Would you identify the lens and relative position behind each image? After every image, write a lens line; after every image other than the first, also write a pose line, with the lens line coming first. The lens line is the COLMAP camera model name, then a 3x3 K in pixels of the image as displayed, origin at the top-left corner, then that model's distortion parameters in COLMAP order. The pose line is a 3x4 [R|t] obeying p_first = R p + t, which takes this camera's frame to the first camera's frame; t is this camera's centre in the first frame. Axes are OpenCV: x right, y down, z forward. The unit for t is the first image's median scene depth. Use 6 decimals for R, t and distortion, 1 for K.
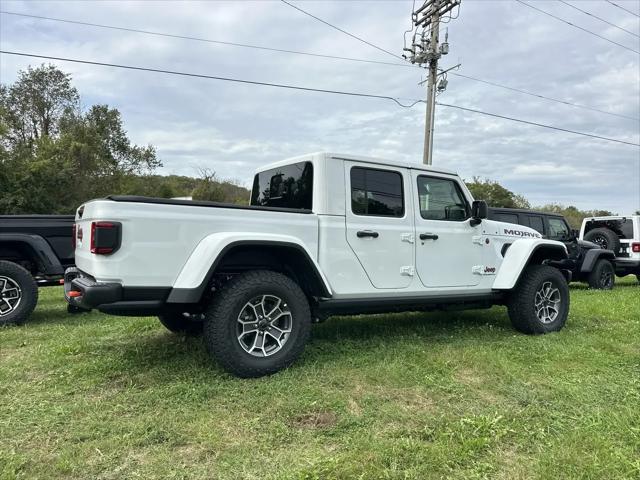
lens RADIAL K [[481.4, 0, 320.0], [0, 481.4, 240.0], [0, 0, 1]] dist [0.110412, -0.157231]
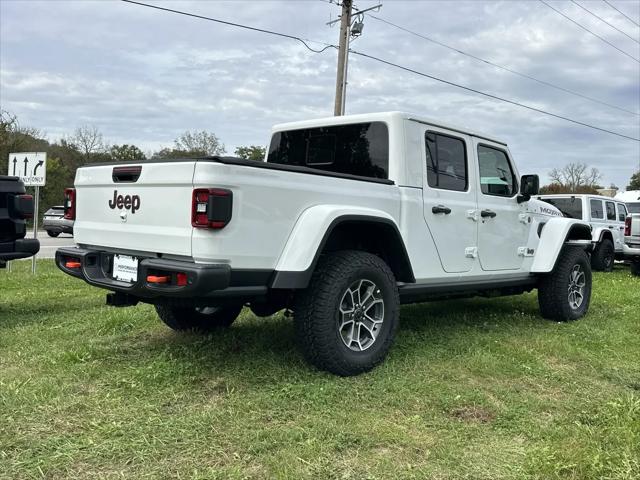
lens RADIAL K [[615.7, 0, 320.0], [0, 615.7, 240.0], [0, 0, 1]] dist [0.151138, -0.279357]
pose [[0.965243, 0.006118, 0.261283, -0.366264], [-0.015628, 0.999288, 0.034334, 0.006503], [-0.260887, -0.037224, 0.964652, -0.020387]]
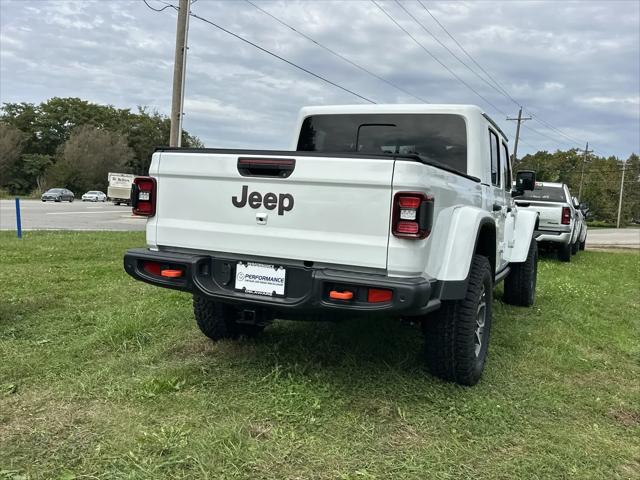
lens RADIAL K [[615.7, 0, 320.0], [0, 615.7, 240.0], [0, 0, 1]] dist [0.151138, -0.279357]
pose [[0.820043, -0.007397, 0.572253, -0.729242], [-0.040196, 0.996703, 0.070485, -0.017721], [-0.570888, -0.080803, 0.817042, 0.236200]]
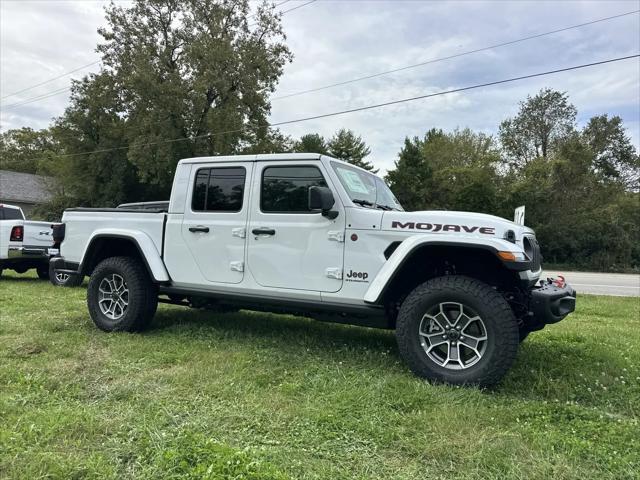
lens RADIAL K [[481.4, 0, 320.0], [0, 481.4, 240.0], [0, 0, 1]] dist [0.110412, -0.157231]
pose [[0.514616, -0.007898, -0.857384, 1.063759], [-0.024967, 0.999396, -0.024192, 0.028757], [0.857057, 0.033856, 0.514108, 0.612327]]
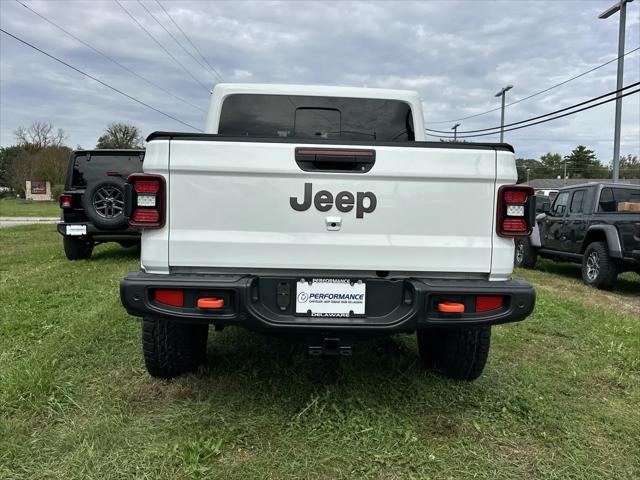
lens RADIAL K [[615.7, 0, 320.0], [0, 615.7, 240.0], [0, 0, 1]] dist [0.151138, -0.279357]
pose [[0.476562, -0.069965, 0.876353, -0.877116], [-0.010727, 0.996291, 0.085374, -0.022779], [-0.879076, -0.050086, 0.474044, 0.571833]]
